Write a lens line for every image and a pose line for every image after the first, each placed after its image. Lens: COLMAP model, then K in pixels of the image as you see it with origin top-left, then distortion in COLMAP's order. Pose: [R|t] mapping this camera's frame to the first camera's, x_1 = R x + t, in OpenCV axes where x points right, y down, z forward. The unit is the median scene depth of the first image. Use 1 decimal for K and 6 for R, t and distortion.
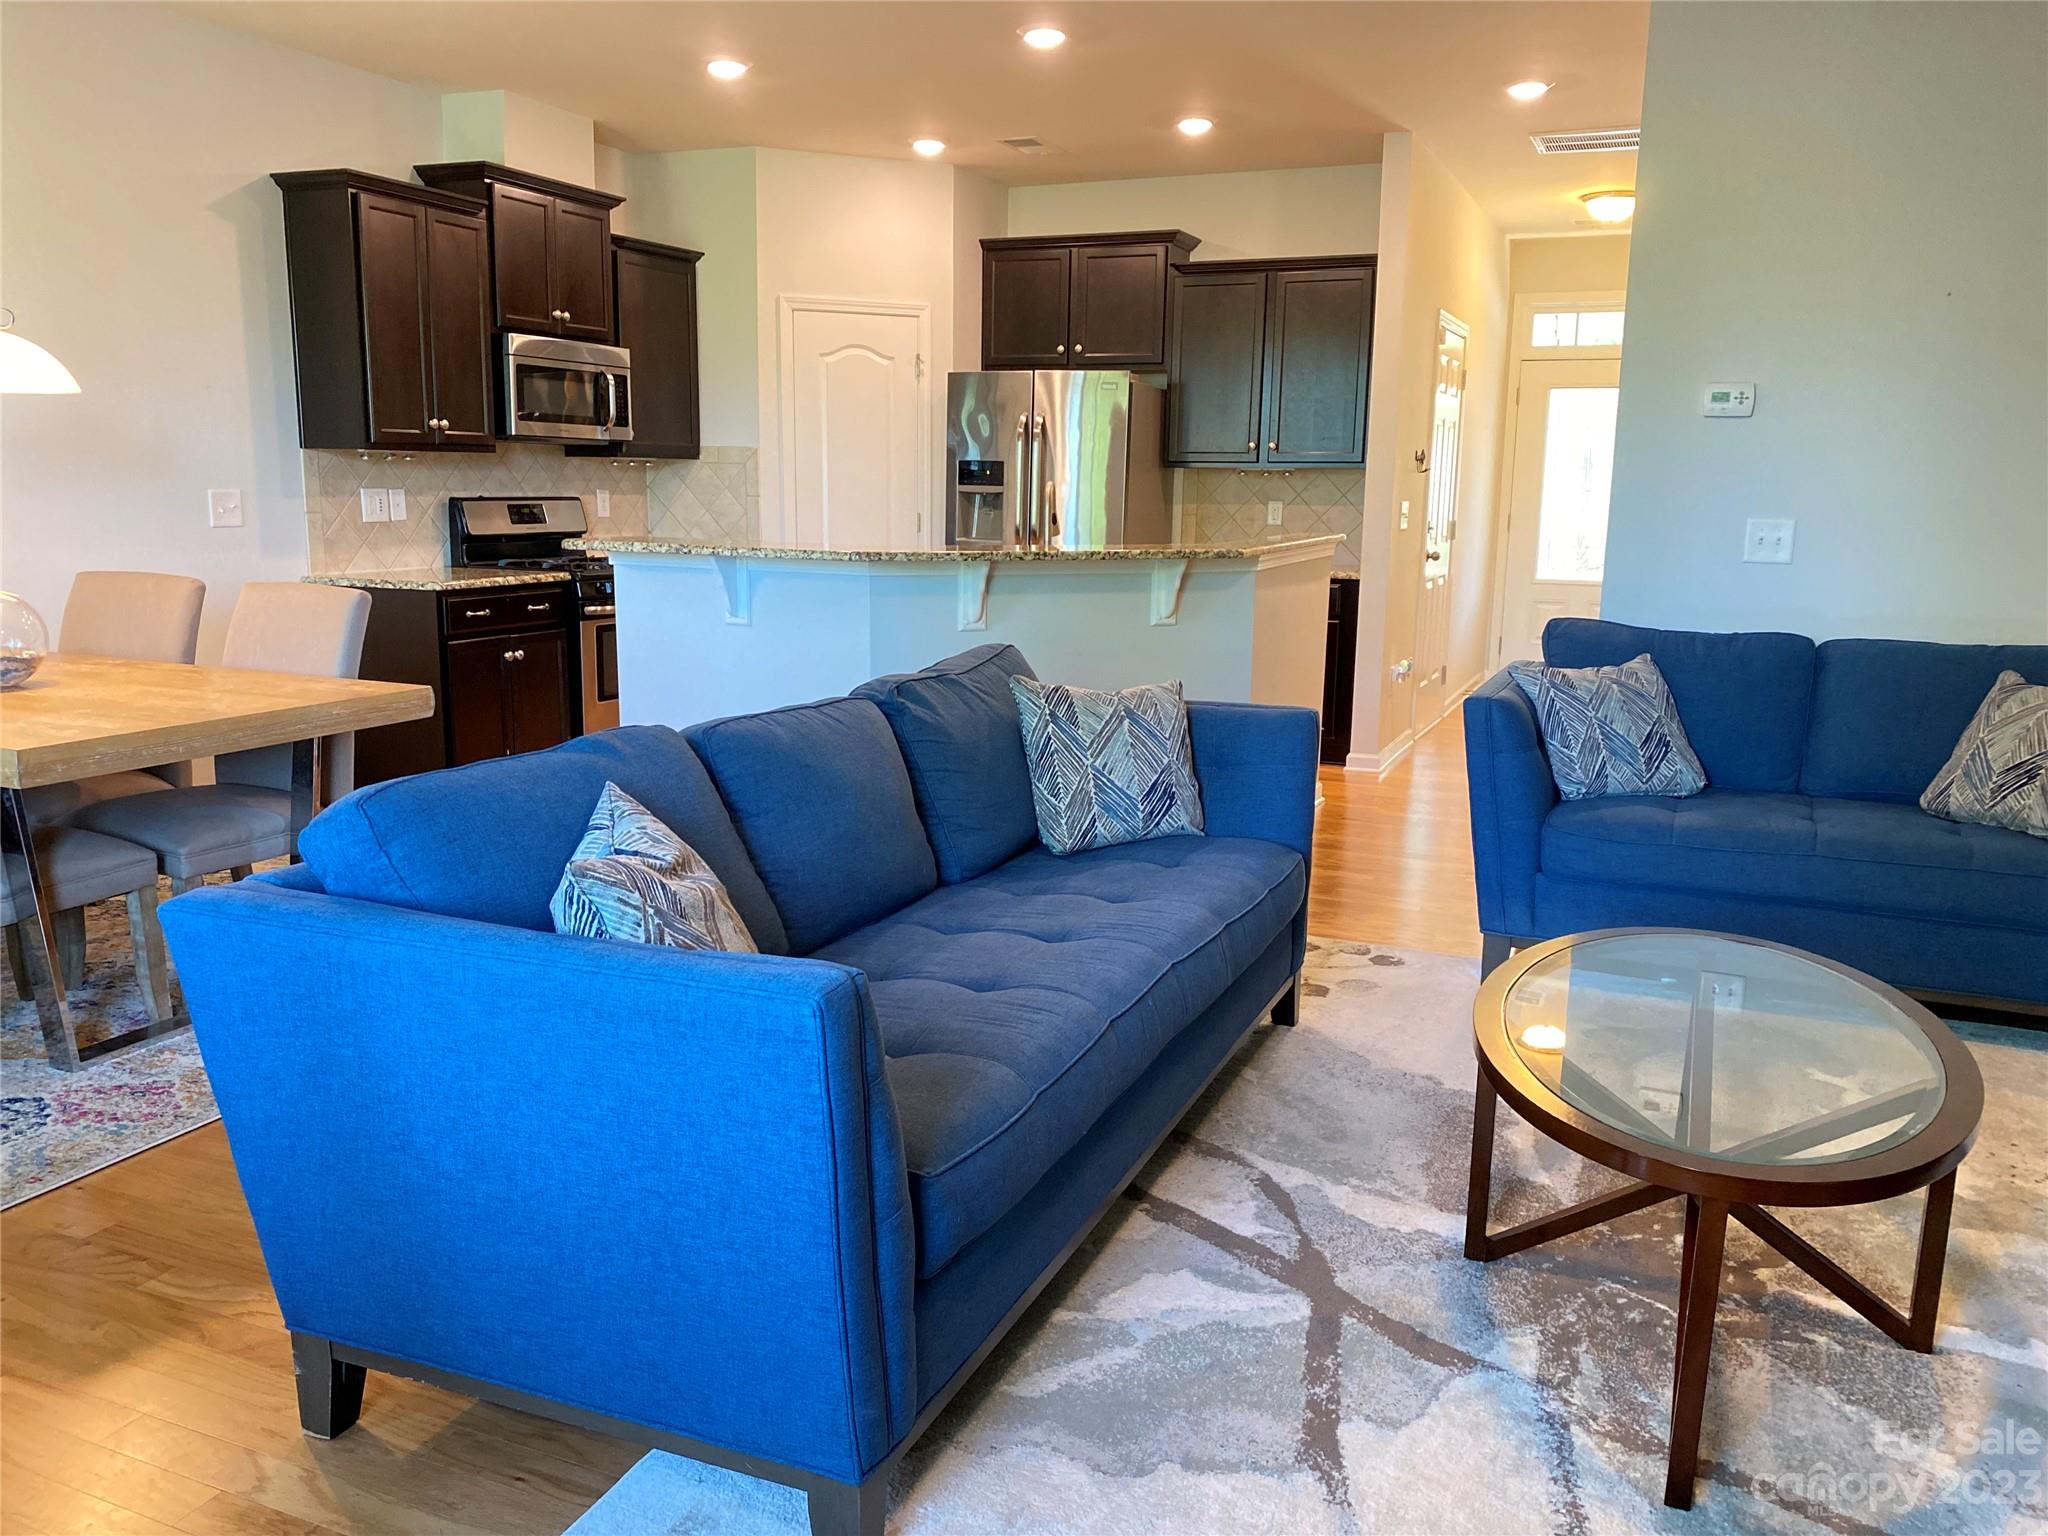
lens RADIAL K [[1581.3, 0, 1044.8], [0, 1581.3, 750.0], [0, 0, 1]] dist [0.057659, -0.104429]
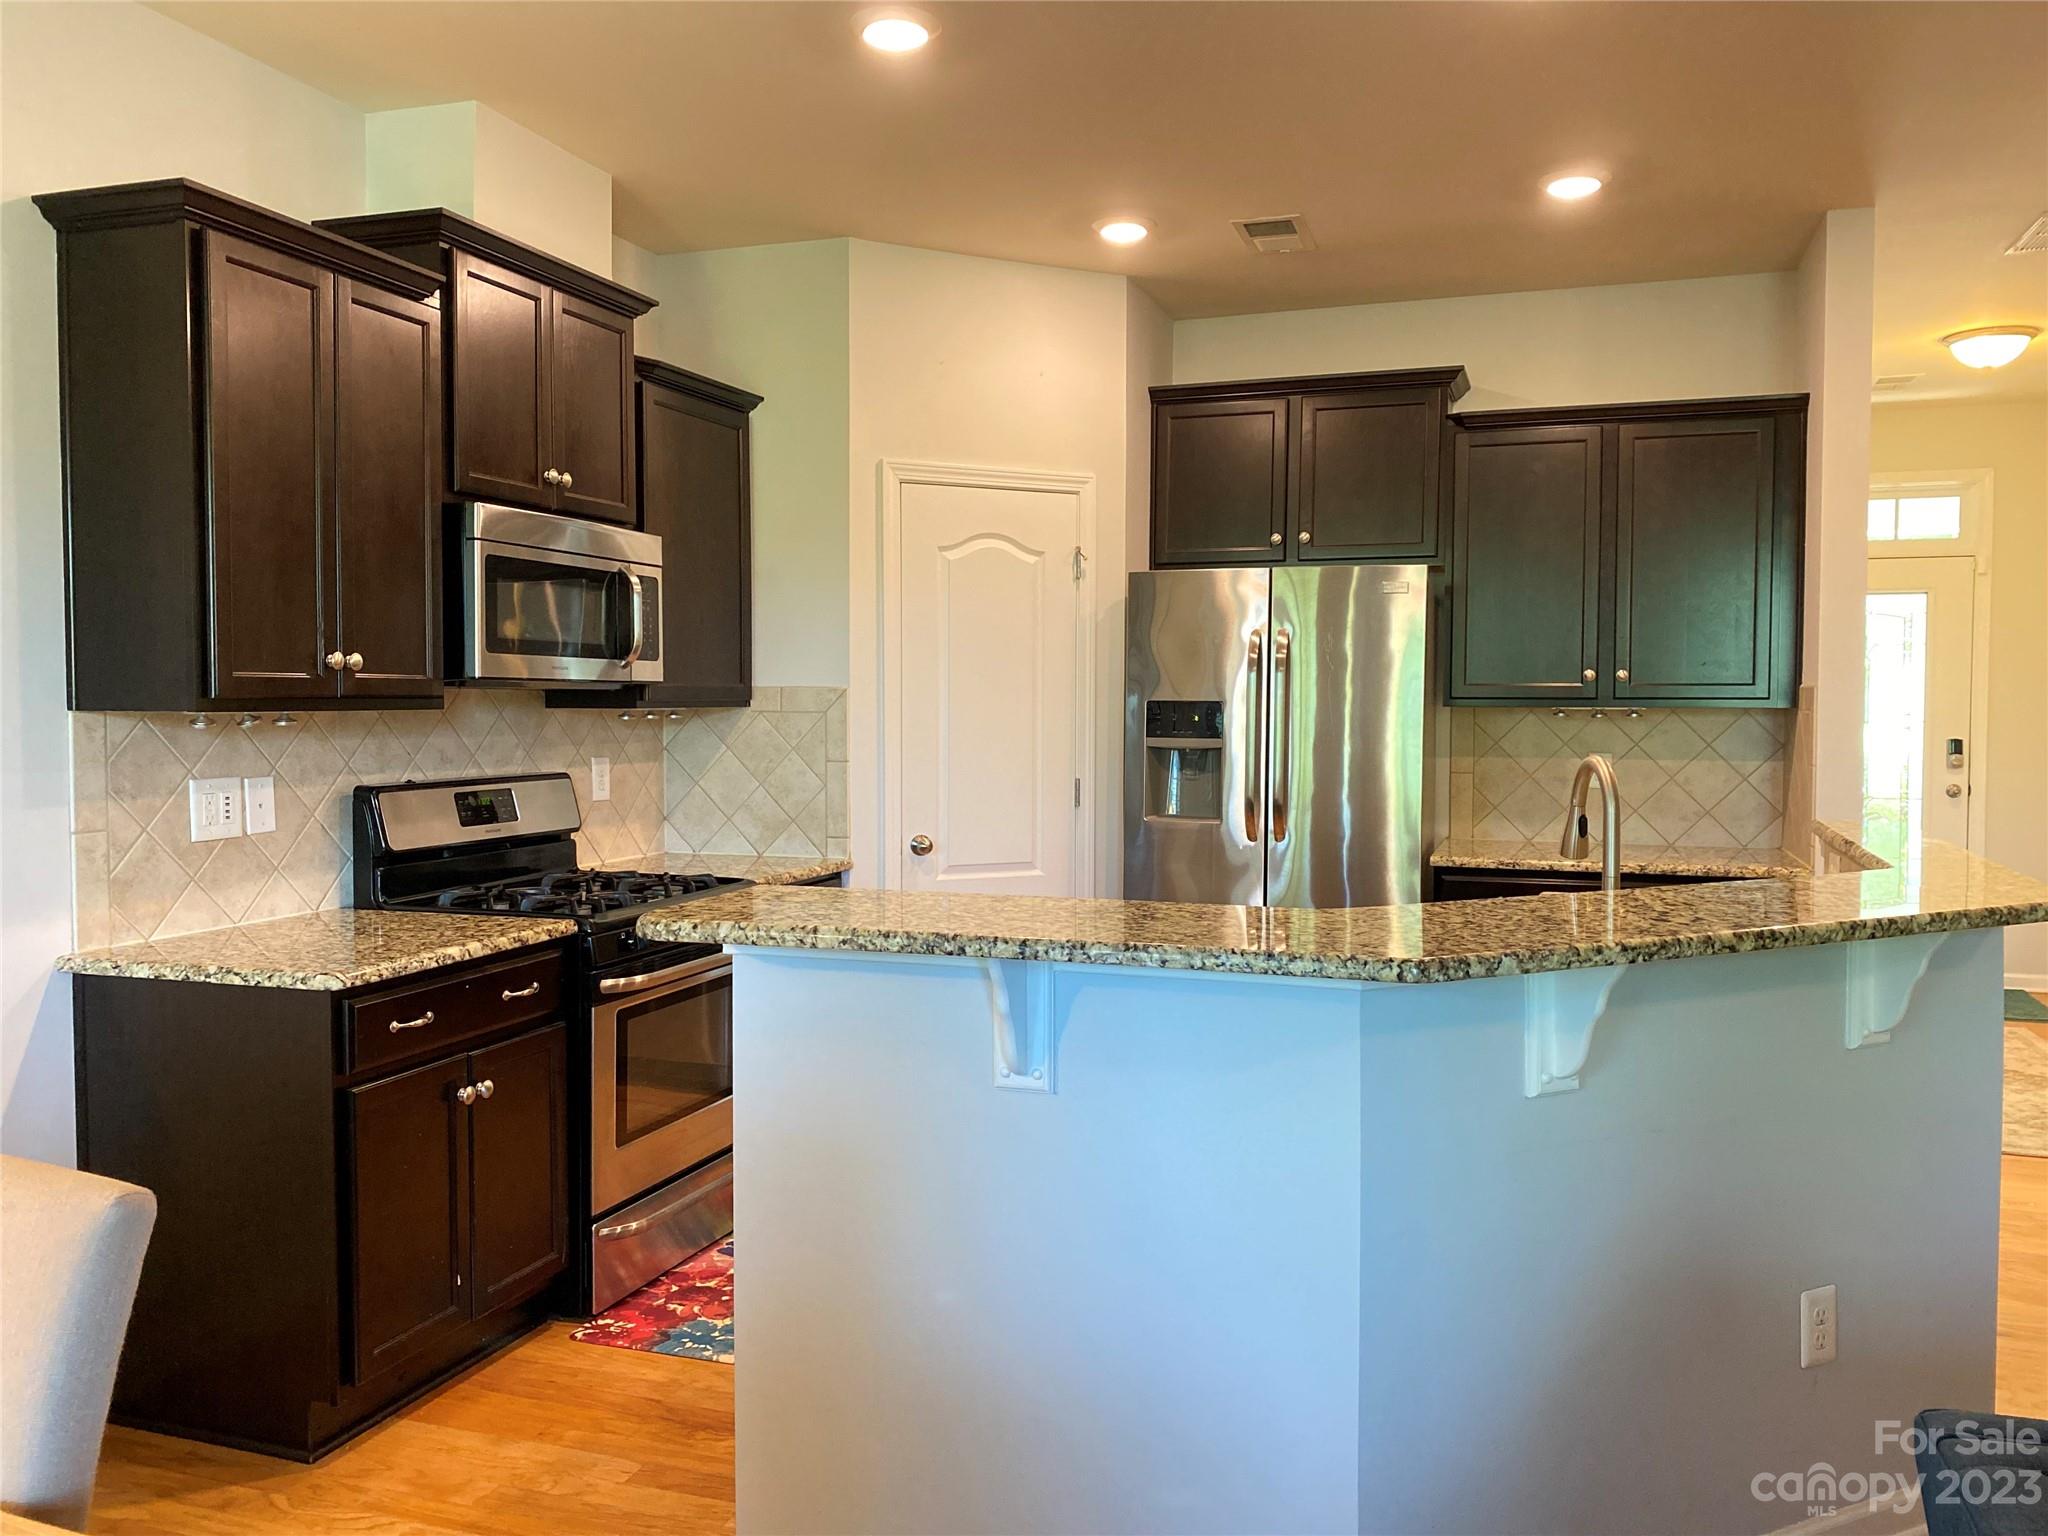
lens RADIAL K [[1577.7, 0, 1060.4], [0, 1577.7, 751.2], [0, 0, 1]] dist [0.004548, -0.006416]
pose [[0.996287, -0.015693, 0.084653, -0.215049], [0.026938, 0.990700, -0.133373, -0.112197], [-0.081773, 0.135158, 0.987444, 0.531122]]
